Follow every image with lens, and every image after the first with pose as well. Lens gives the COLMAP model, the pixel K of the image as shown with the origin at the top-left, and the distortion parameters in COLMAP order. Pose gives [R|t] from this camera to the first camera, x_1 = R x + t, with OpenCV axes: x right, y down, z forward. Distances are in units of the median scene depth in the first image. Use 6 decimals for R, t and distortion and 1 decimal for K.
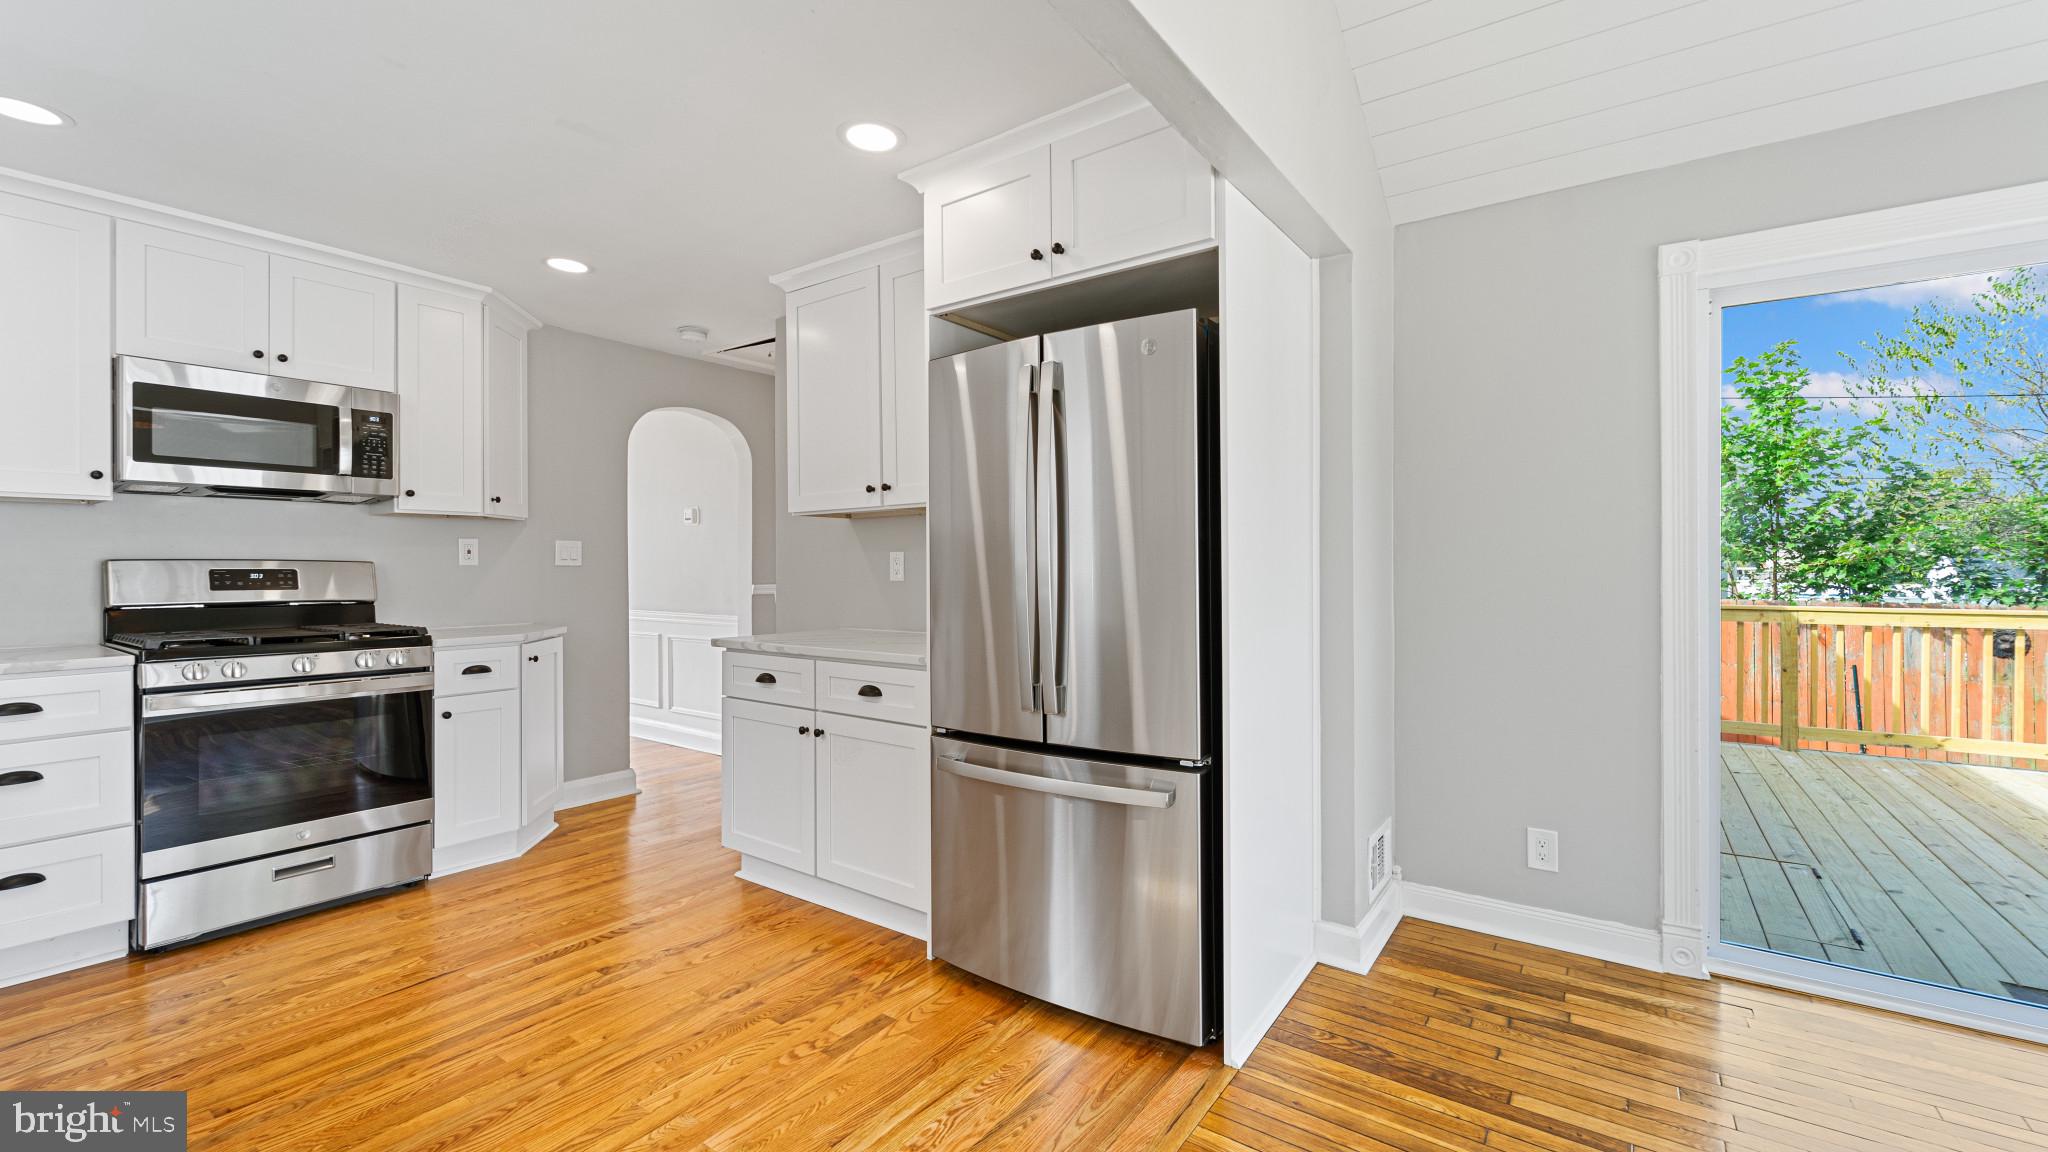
lens RADIAL K [[831.9, 0, 1030.0], [0, 831.9, 569.1], [0, 0, 1]] dist [-0.000538, -0.001287]
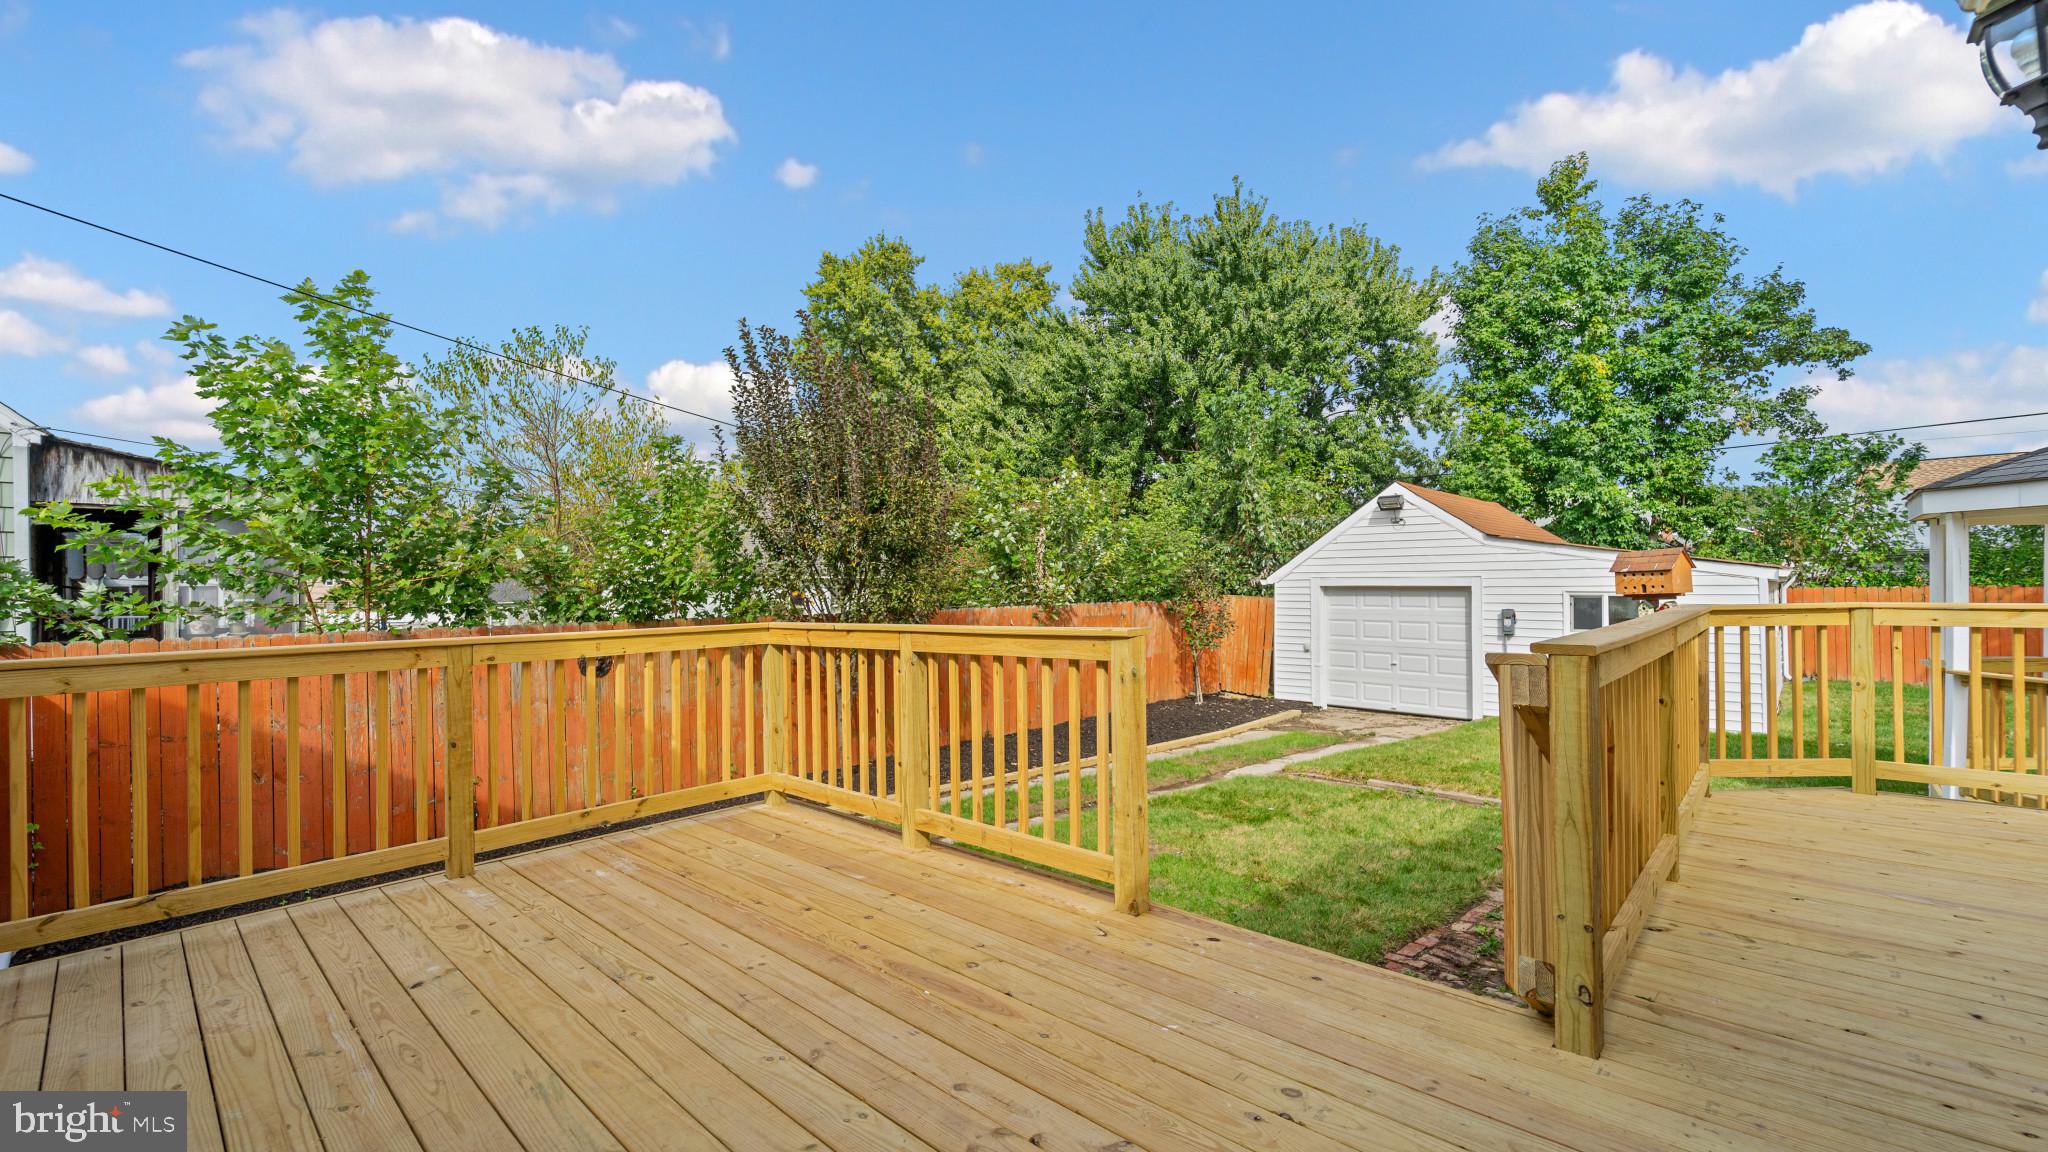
lens RADIAL K [[839.9, 0, 1022.9], [0, 839.9, 591.0], [0, 0, 1]] dist [0.012267, -0.000028]
pose [[0.124504, 0.001070, 0.992219, 0.816896], [0.007825, 0.999967, -0.002060, 0.033507], [-0.992188, 0.008020, 0.124491, 1.187667]]
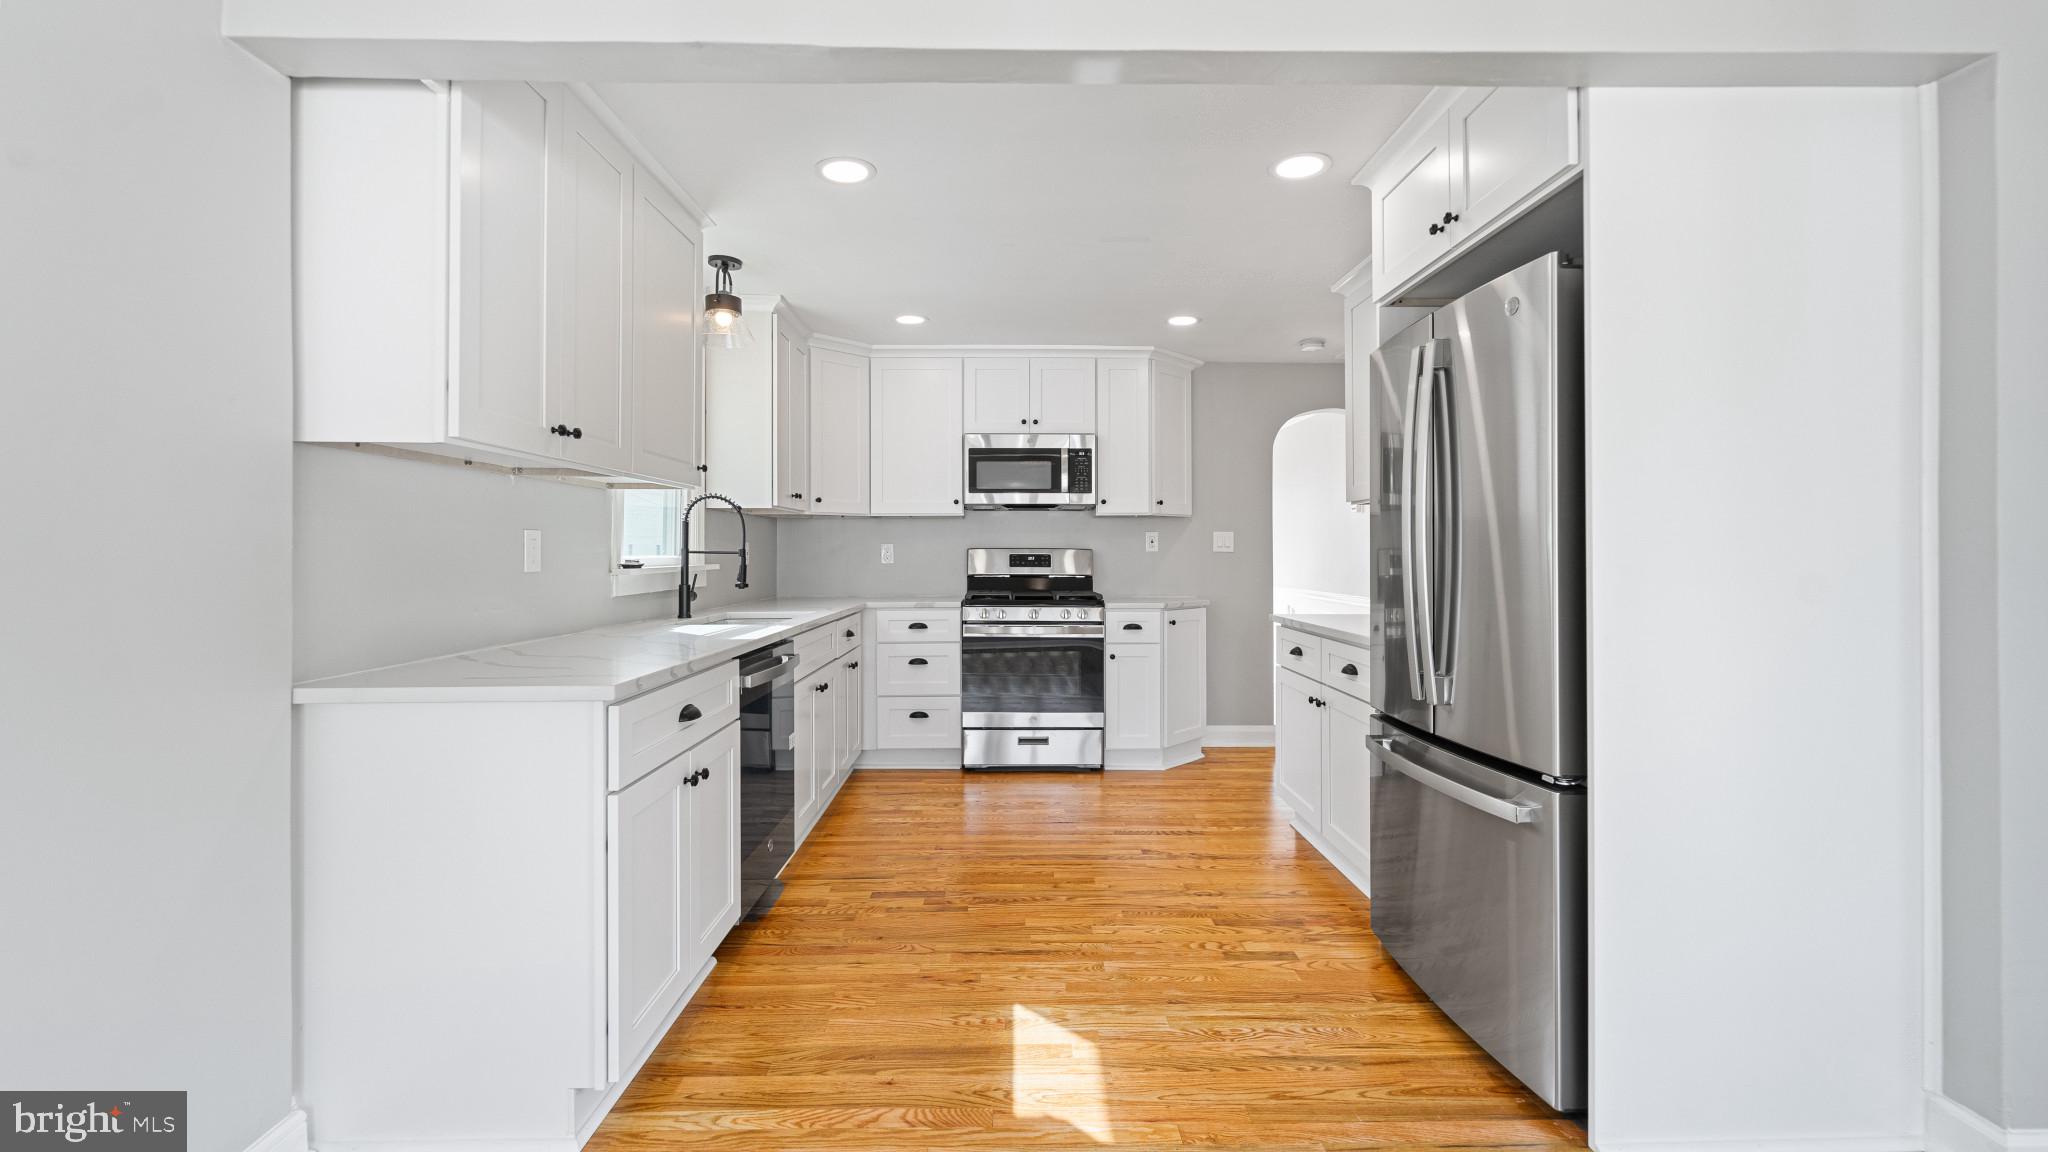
lens RADIAL K [[831.9, 0, 1013.9], [0, 831.9, 552.1], [0, 0, 1]] dist [-0.000538, -0.001287]
pose [[0.587110, -0.001580, -0.809505, 0.436218], [-0.001195, 0.999995, -0.002818, 0.000765], [0.809506, 0.002622, 0.587106, 0.032203]]
